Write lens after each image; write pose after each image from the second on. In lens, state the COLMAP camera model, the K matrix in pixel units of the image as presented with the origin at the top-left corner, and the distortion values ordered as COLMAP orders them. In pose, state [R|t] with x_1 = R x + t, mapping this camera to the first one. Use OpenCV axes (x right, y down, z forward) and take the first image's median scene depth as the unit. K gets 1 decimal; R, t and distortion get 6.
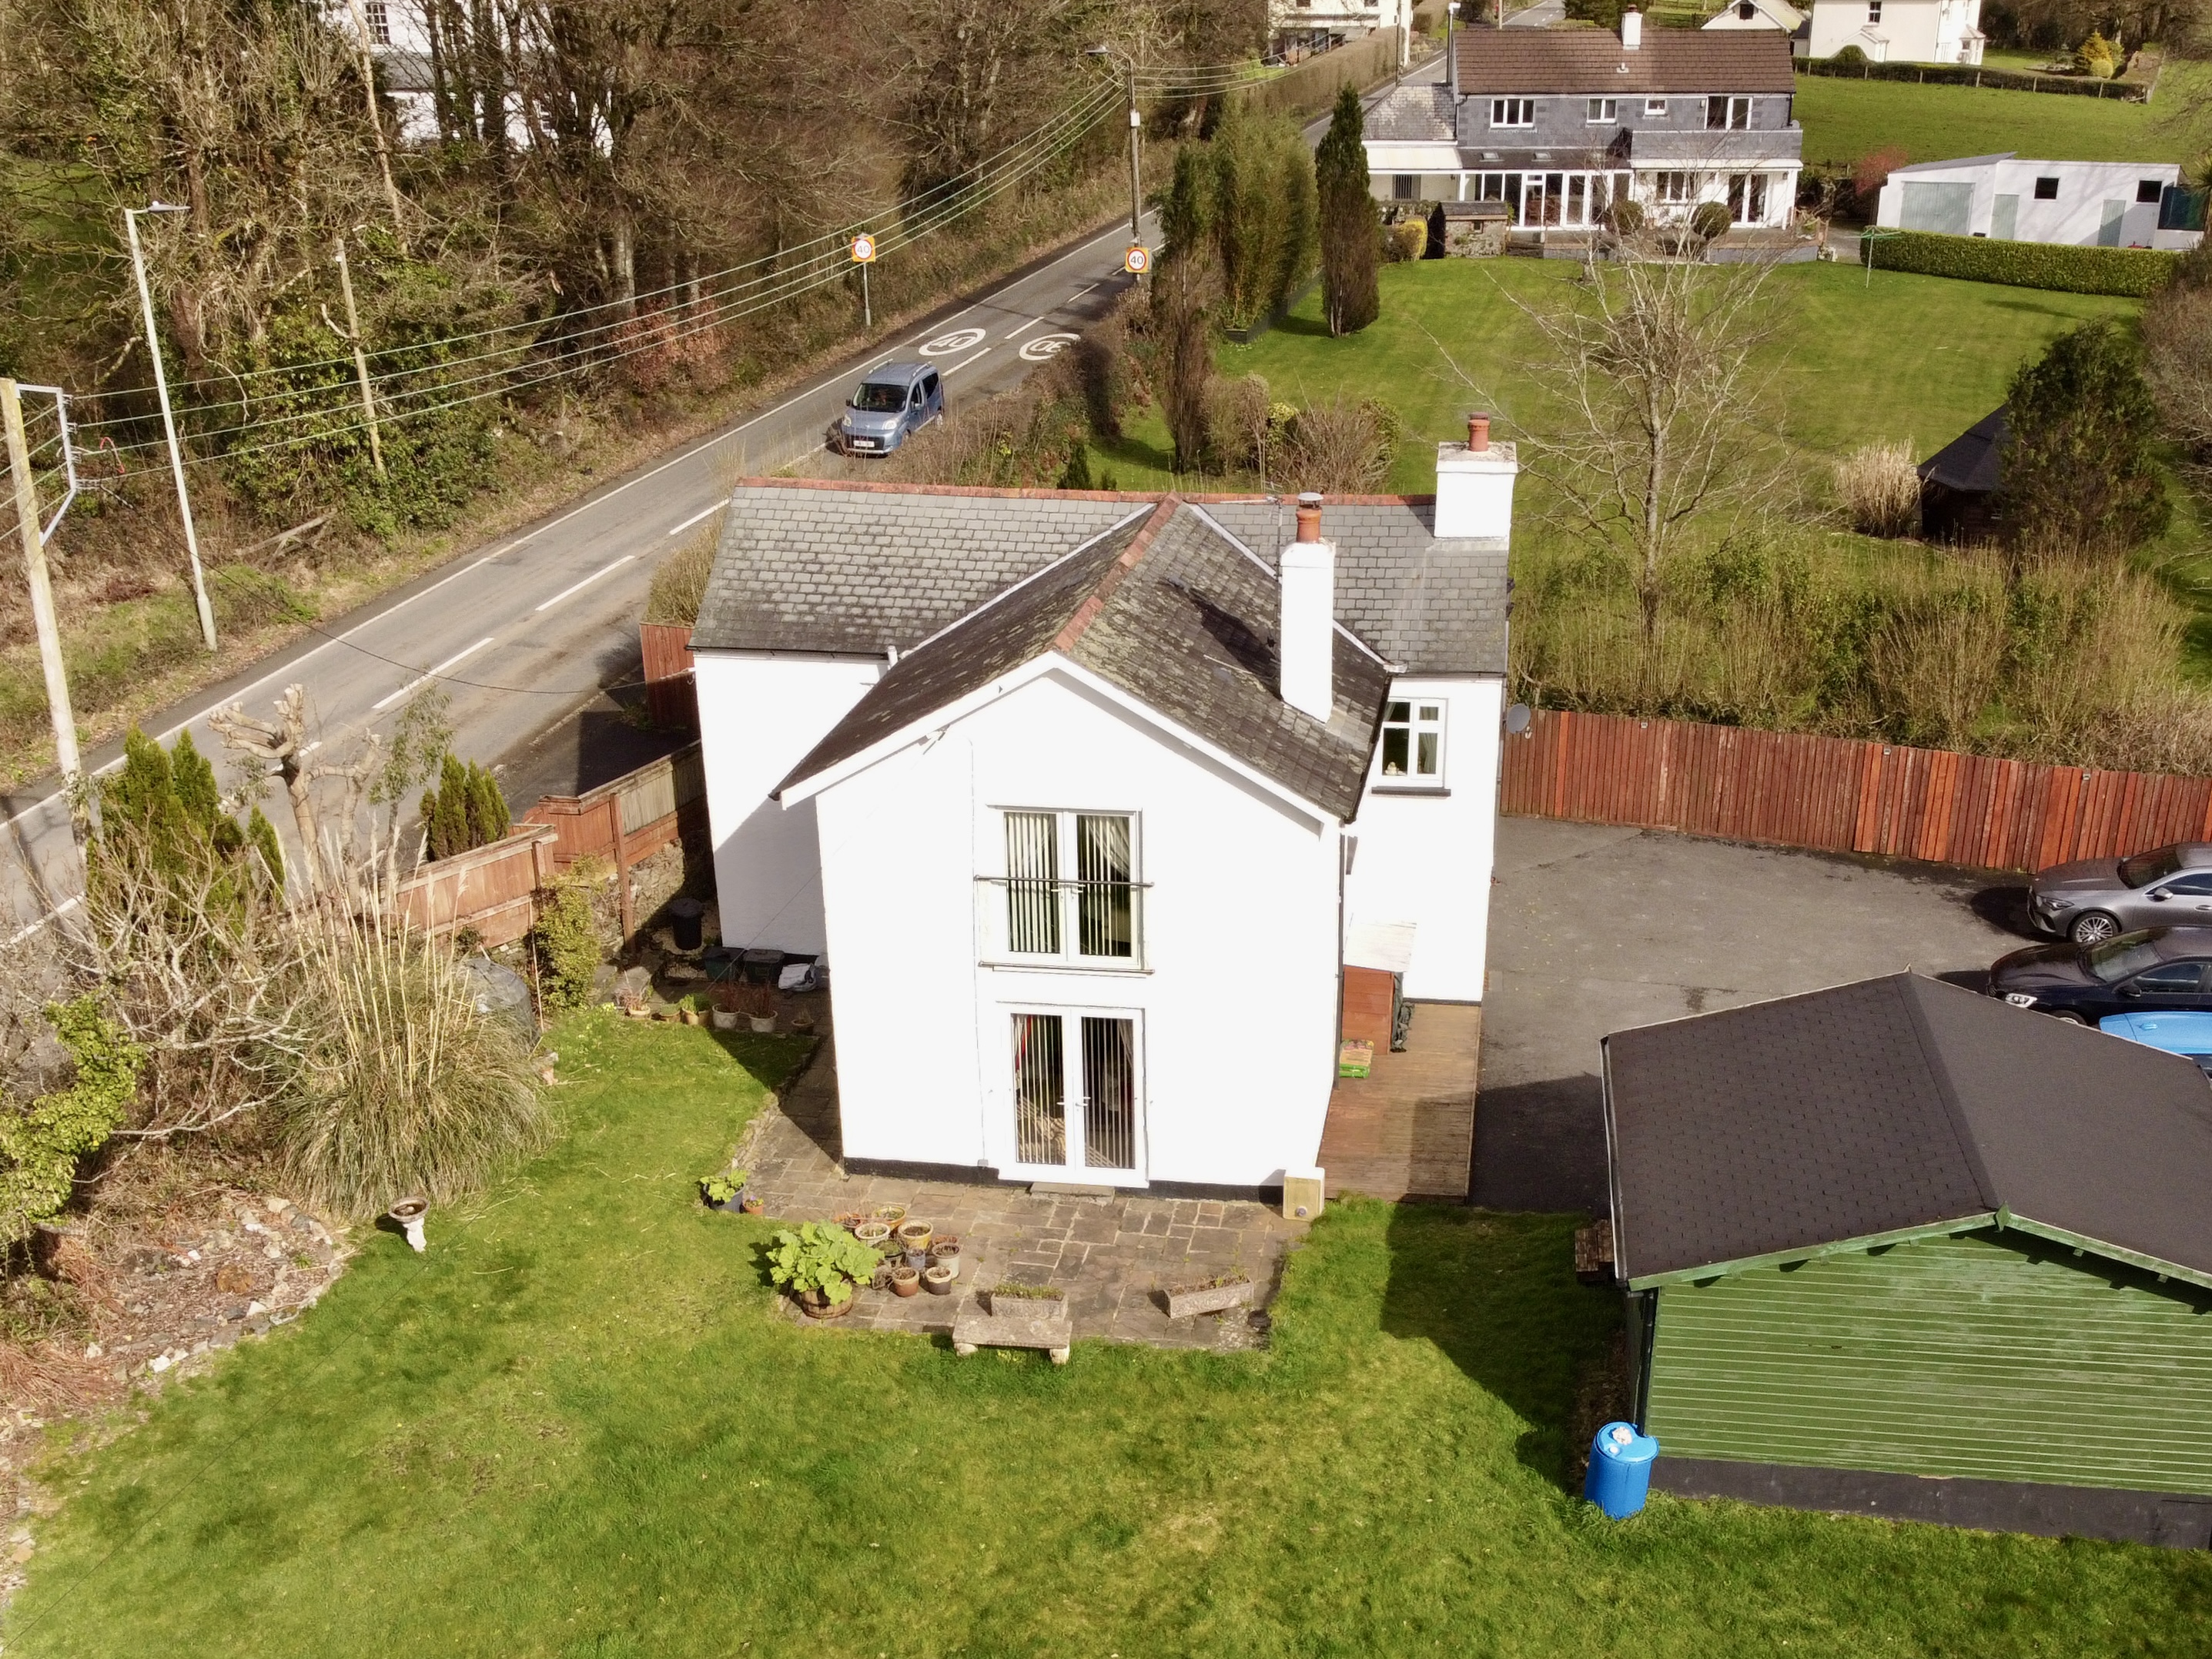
lens RADIAL K [[2004.7, 0, 1164.3], [0, 2004.7, 1081.6], [0, 0, 1]] dist [0.012249, -0.007921]
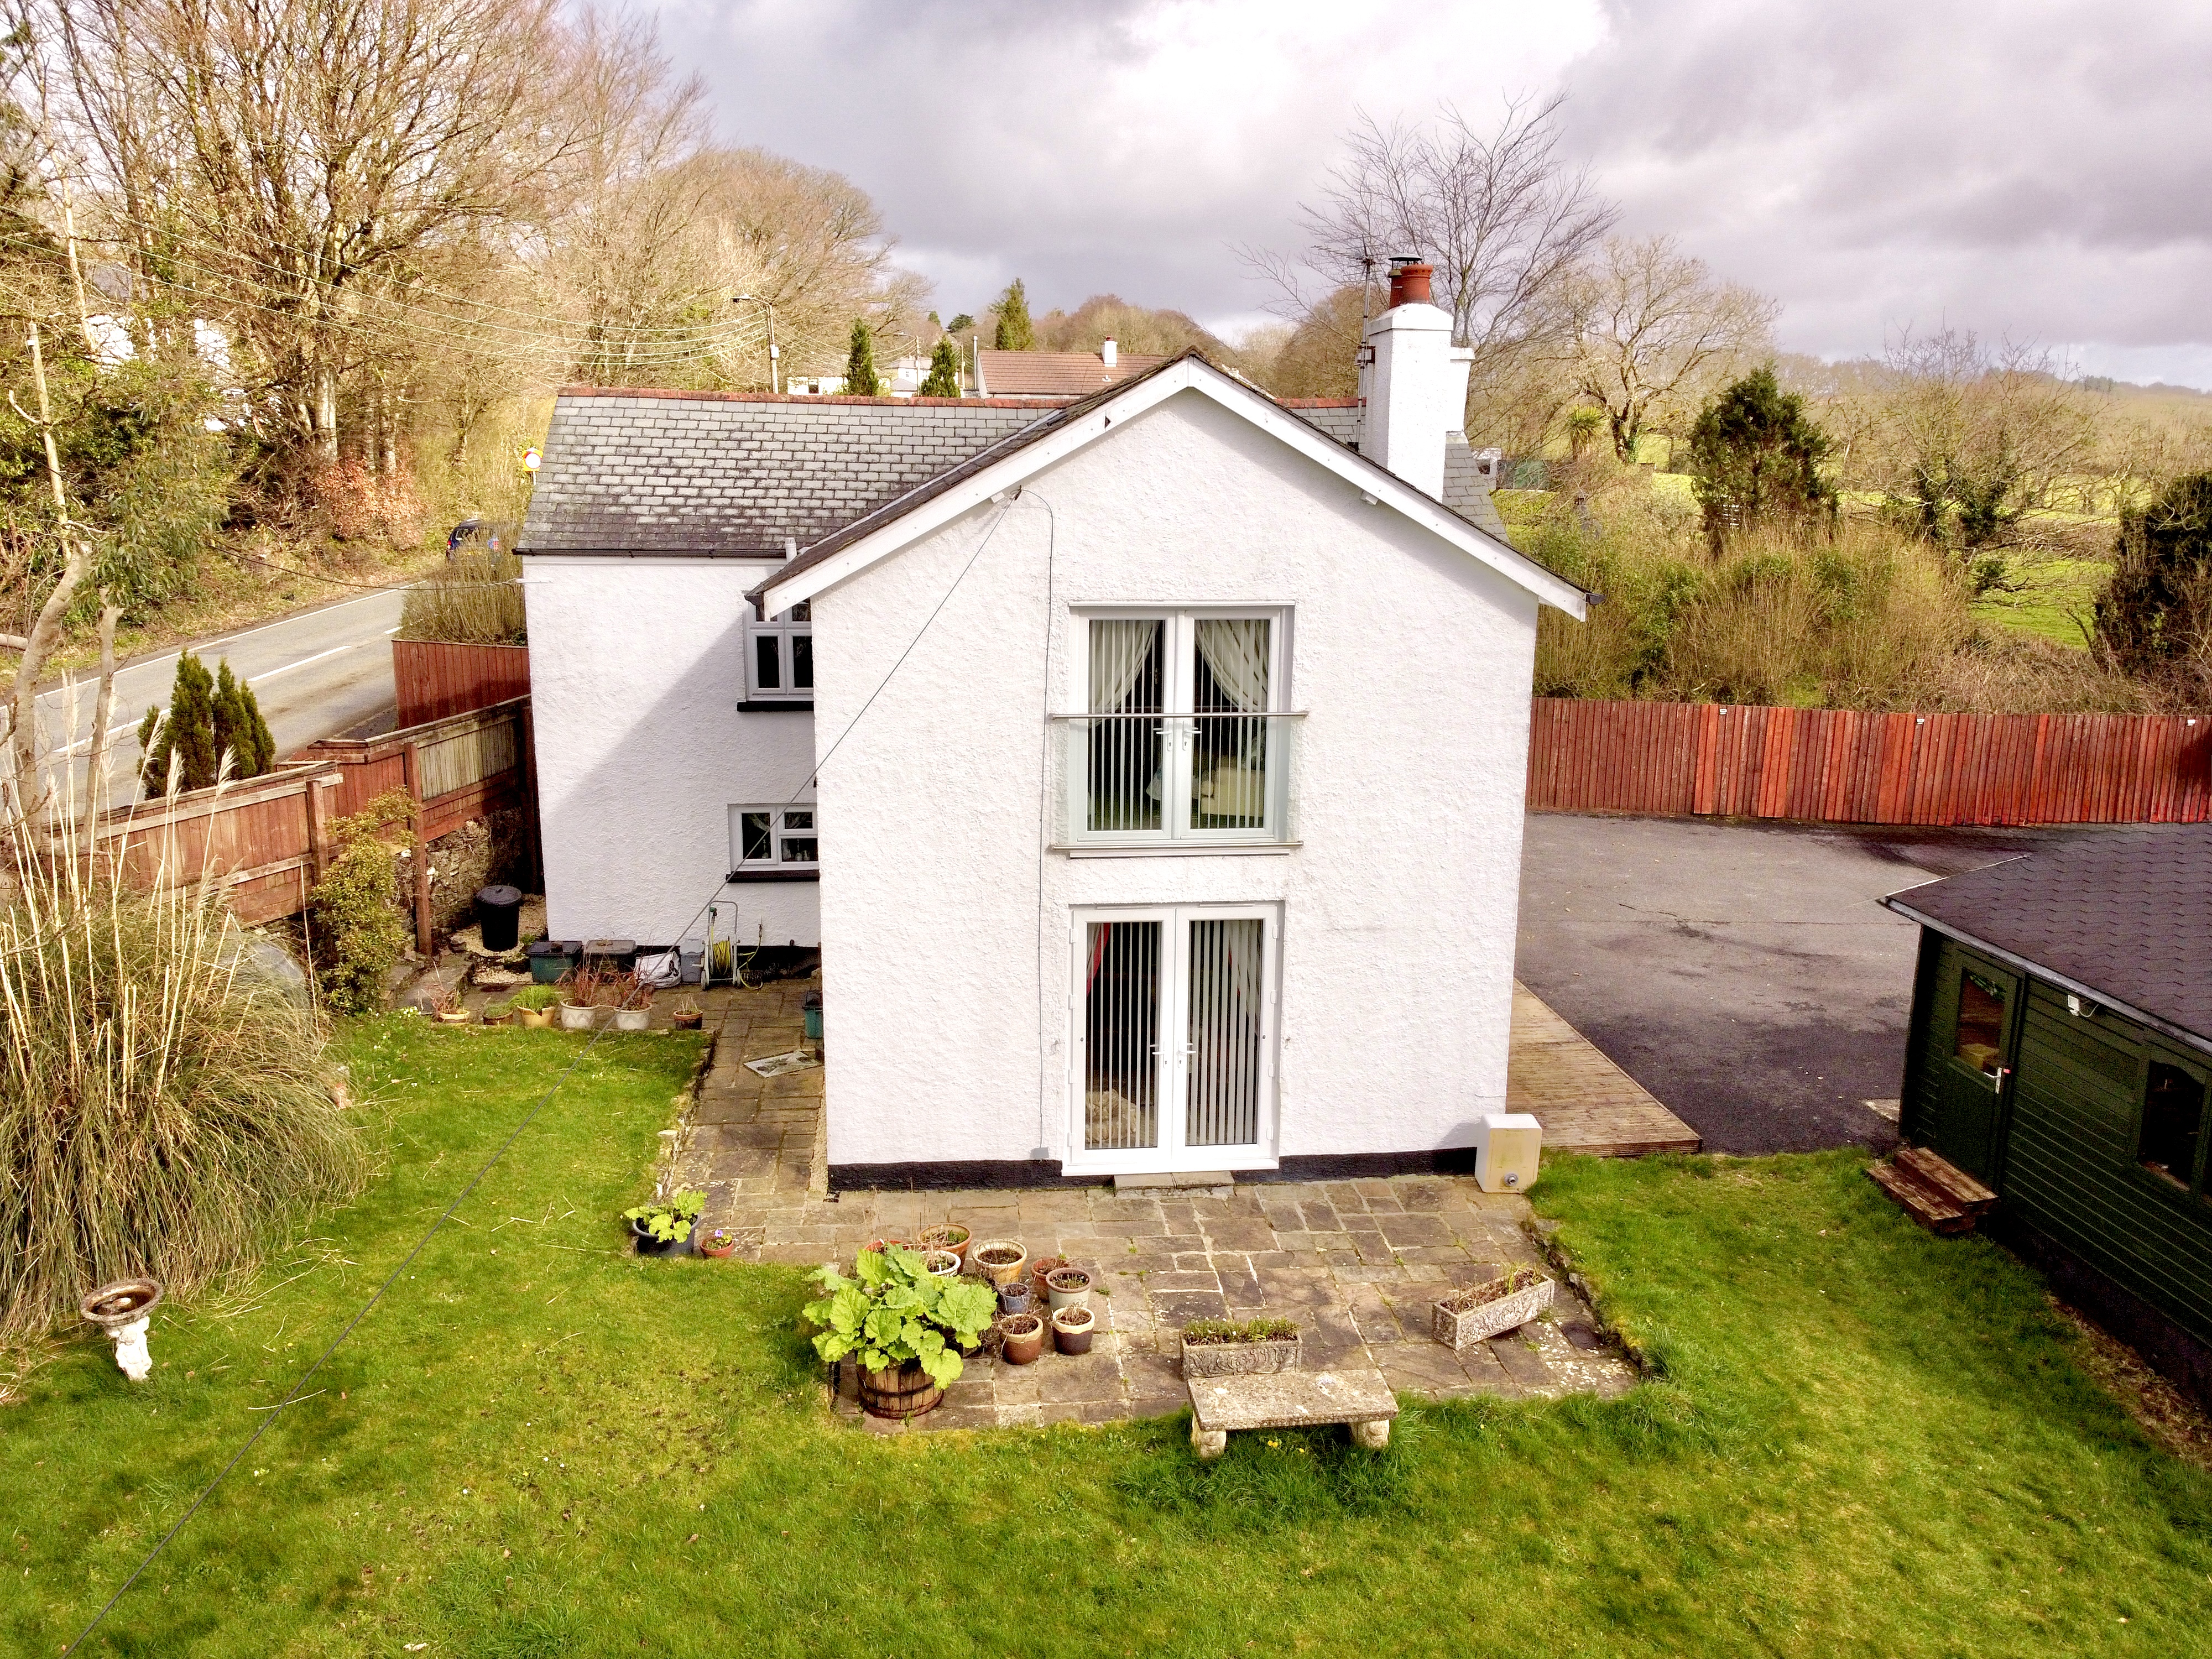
lens RADIAL K [[1604.0, 0, 1106.0], [0, 1604.0, 829.5], [0, 0, 1]] dist [0.008174, -0.003578]
pose [[0.975232, -0.042983, 0.216968, -0.158968], [0.087793, 0.975579, -0.201343, 0.038829], [-0.203014, 0.215404, 0.955189, 0.388784]]
